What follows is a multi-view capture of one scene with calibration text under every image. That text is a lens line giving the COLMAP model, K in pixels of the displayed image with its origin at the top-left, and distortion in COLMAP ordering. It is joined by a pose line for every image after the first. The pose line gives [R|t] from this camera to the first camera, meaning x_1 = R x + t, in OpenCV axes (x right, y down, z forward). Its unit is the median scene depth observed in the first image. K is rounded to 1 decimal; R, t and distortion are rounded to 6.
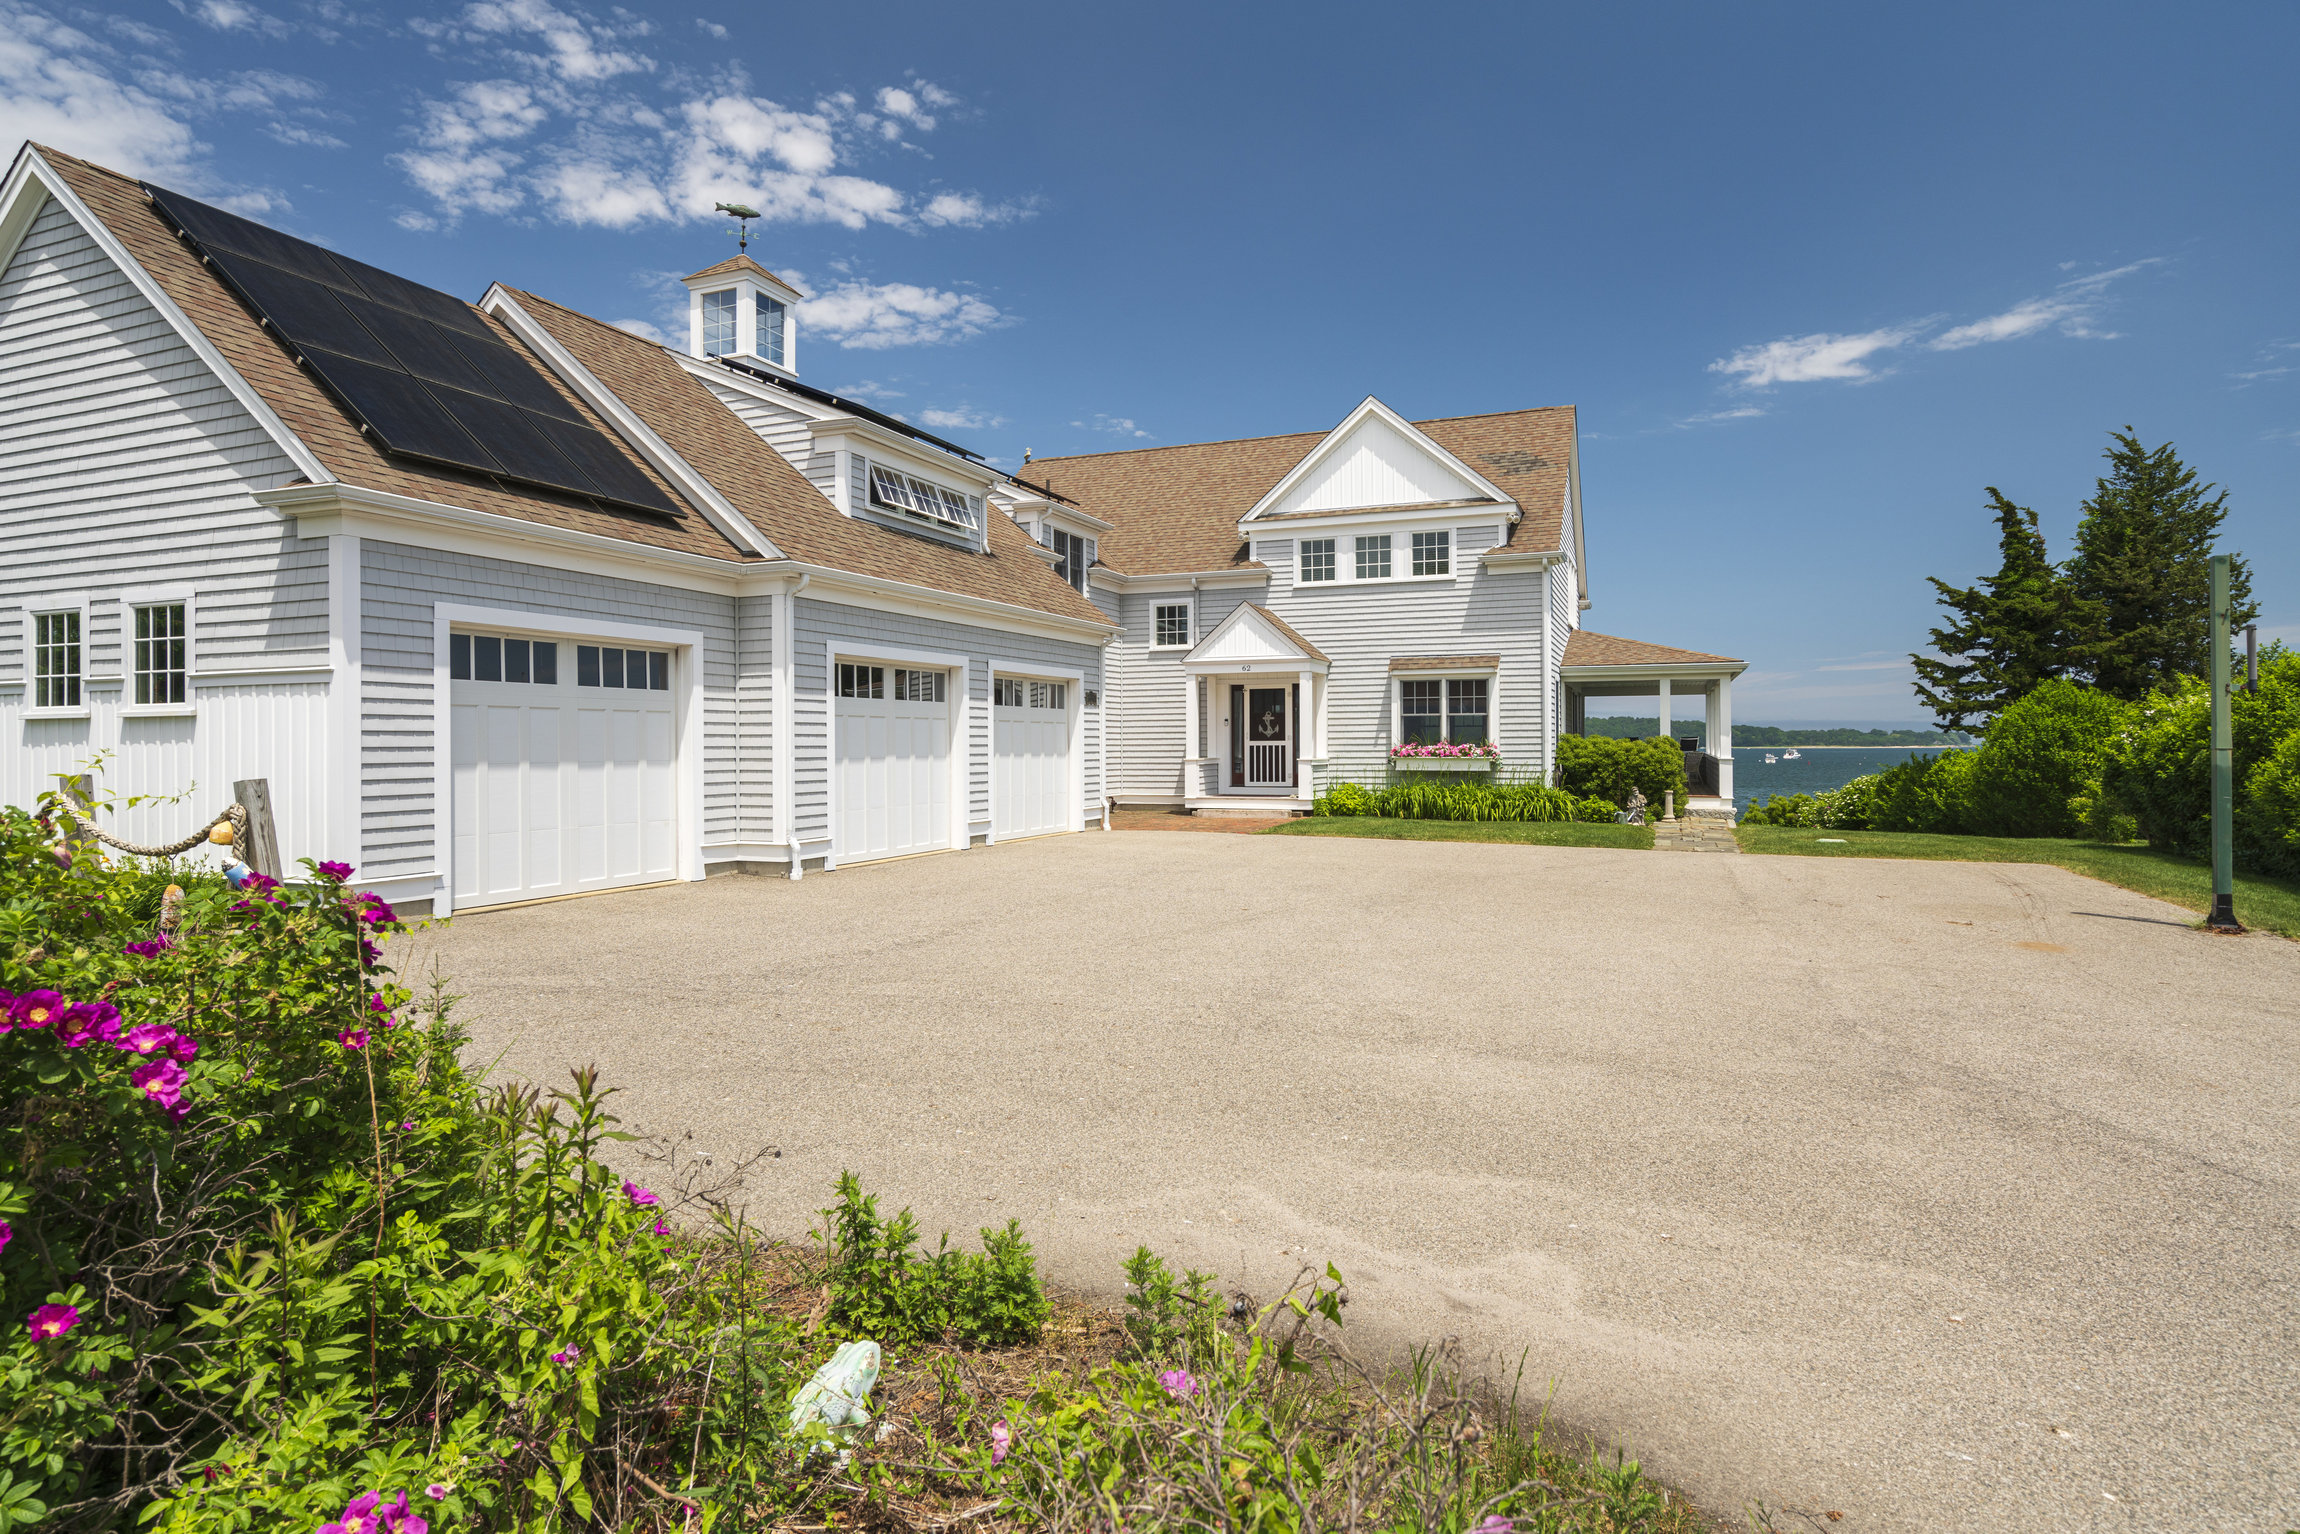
lens RADIAL K [[1232.5, 0, 1139.1], [0, 1232.5, 749.1], [0, 0, 1]] dist [0.019119, -0.000056]
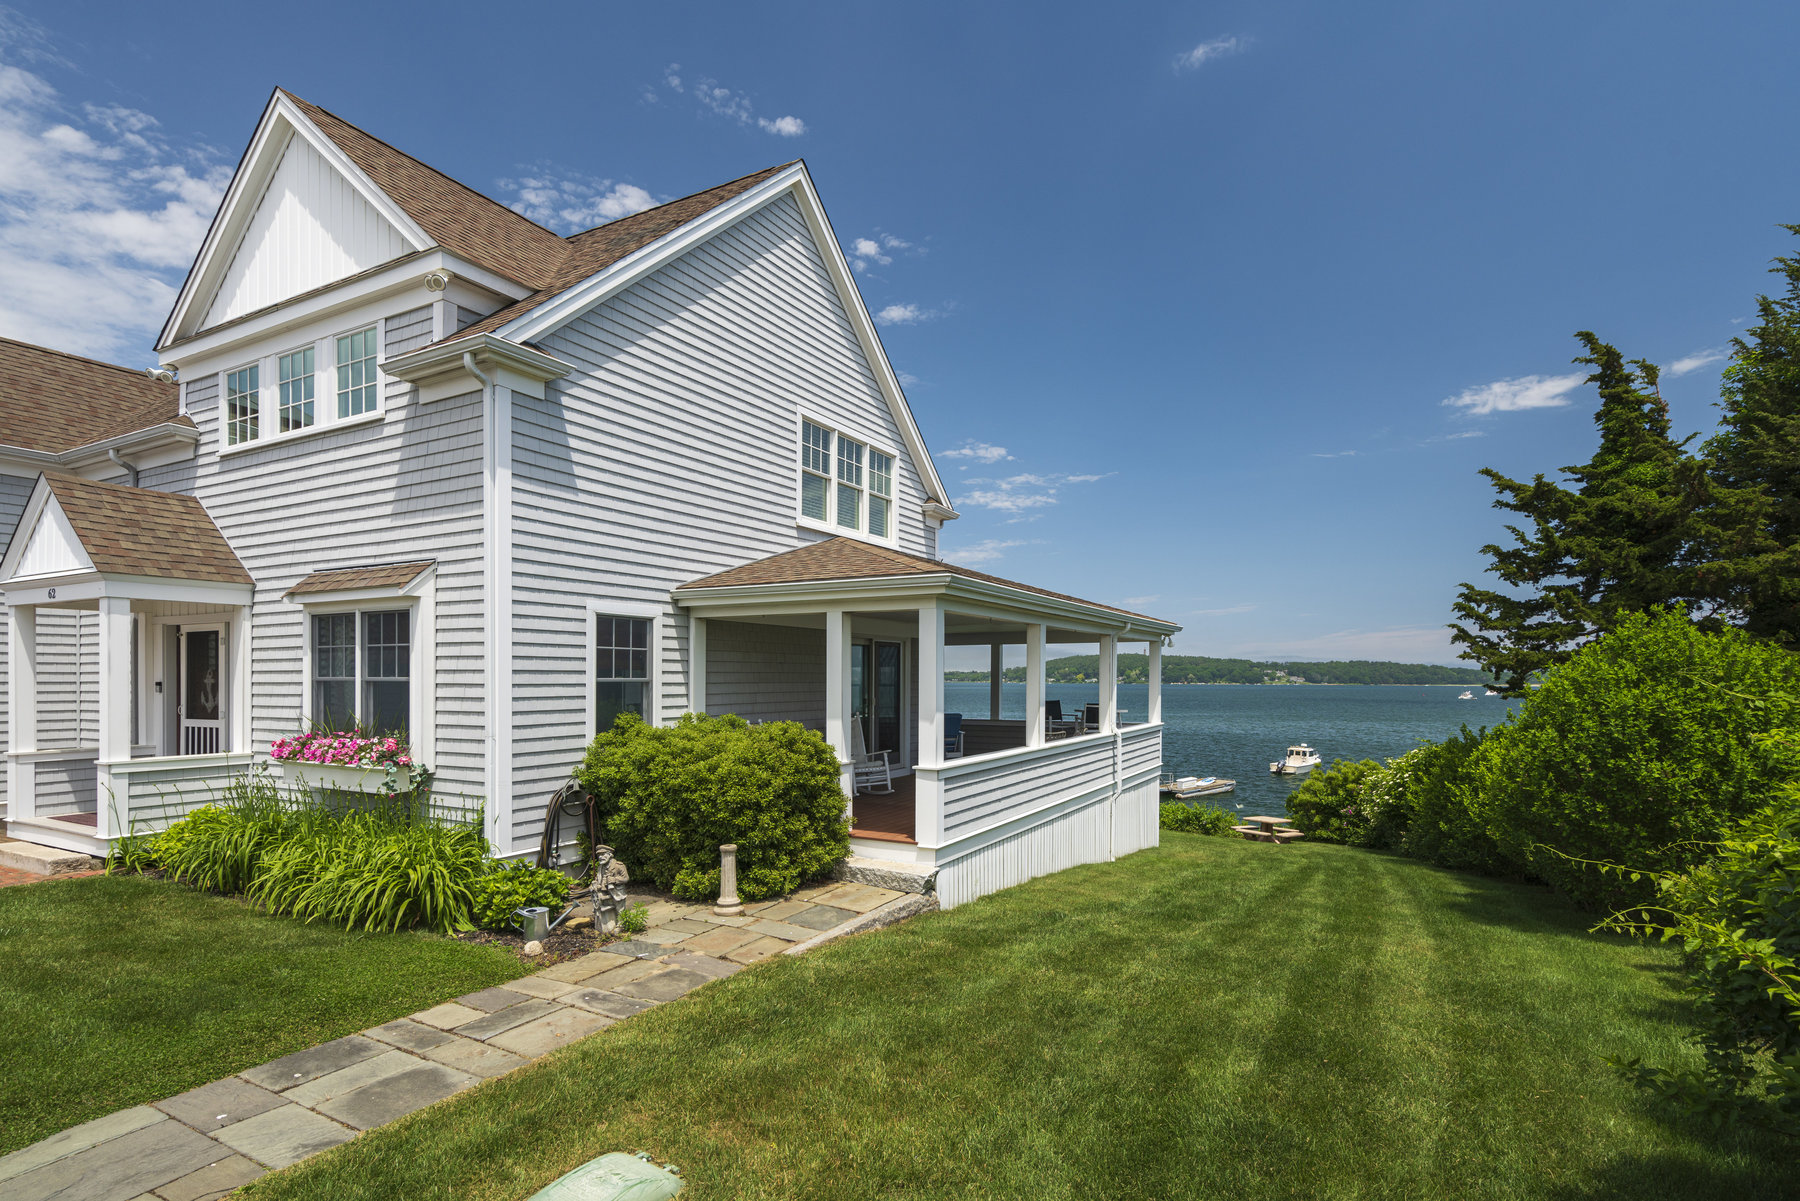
lens RADIAL K [[868.4, 0, 904.4], [0, 868.4, 698.8], [0, 0, 1]] dist [-0.003103, 0.003413]
pose [[0.991891, 0.008445, -0.126811, 0.397891], [-0.005962, 0.999783, 0.019951, -0.021451], [0.126952, -0.019033, 0.991726, 0.506494]]
